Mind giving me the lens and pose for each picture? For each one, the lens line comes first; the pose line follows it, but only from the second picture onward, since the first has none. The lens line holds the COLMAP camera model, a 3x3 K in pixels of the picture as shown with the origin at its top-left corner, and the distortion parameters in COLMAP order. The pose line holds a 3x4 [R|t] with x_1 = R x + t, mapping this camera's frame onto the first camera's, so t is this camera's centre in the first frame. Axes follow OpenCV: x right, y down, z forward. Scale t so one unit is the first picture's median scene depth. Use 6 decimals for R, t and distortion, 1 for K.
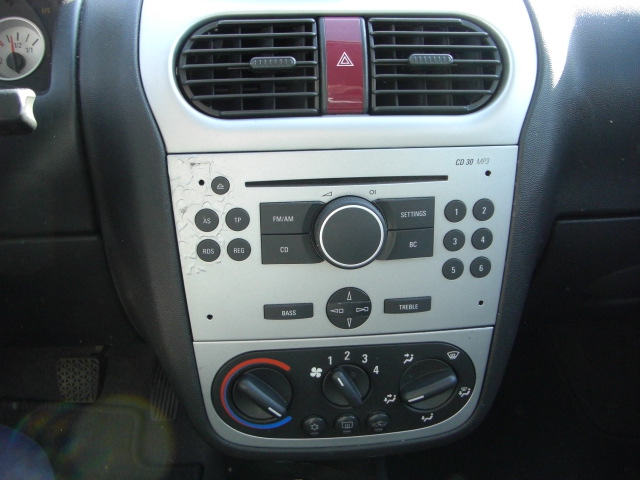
lens RADIAL K [[737.5, 0, 314.4], [0, 737.5, 238.9], [0, 0, 1]] dist [-0.173355, 0.000000]
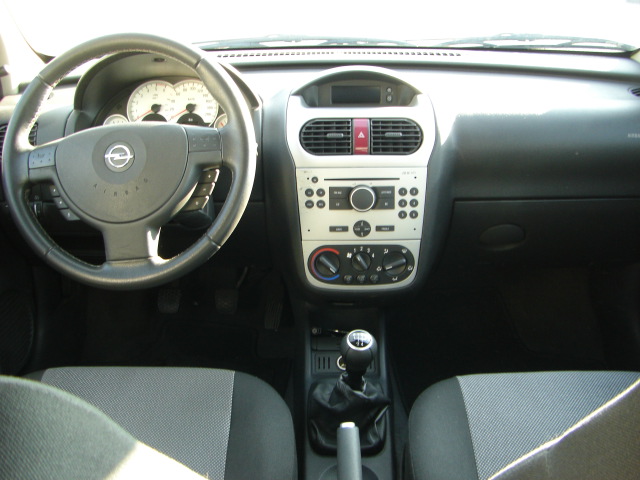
lens RADIAL K [[737.5, 0, 321.4], [0, 737.5, 239.2], [0, 0, 1]] dist [-0.173355, 0.000000]
pose [[0.996178, 0.021088, -0.084760, 0.129619], [-0.027774, 0.996527, -0.078501, 0.351164], [0.082810, 0.080555, 0.993304, -1.652951]]
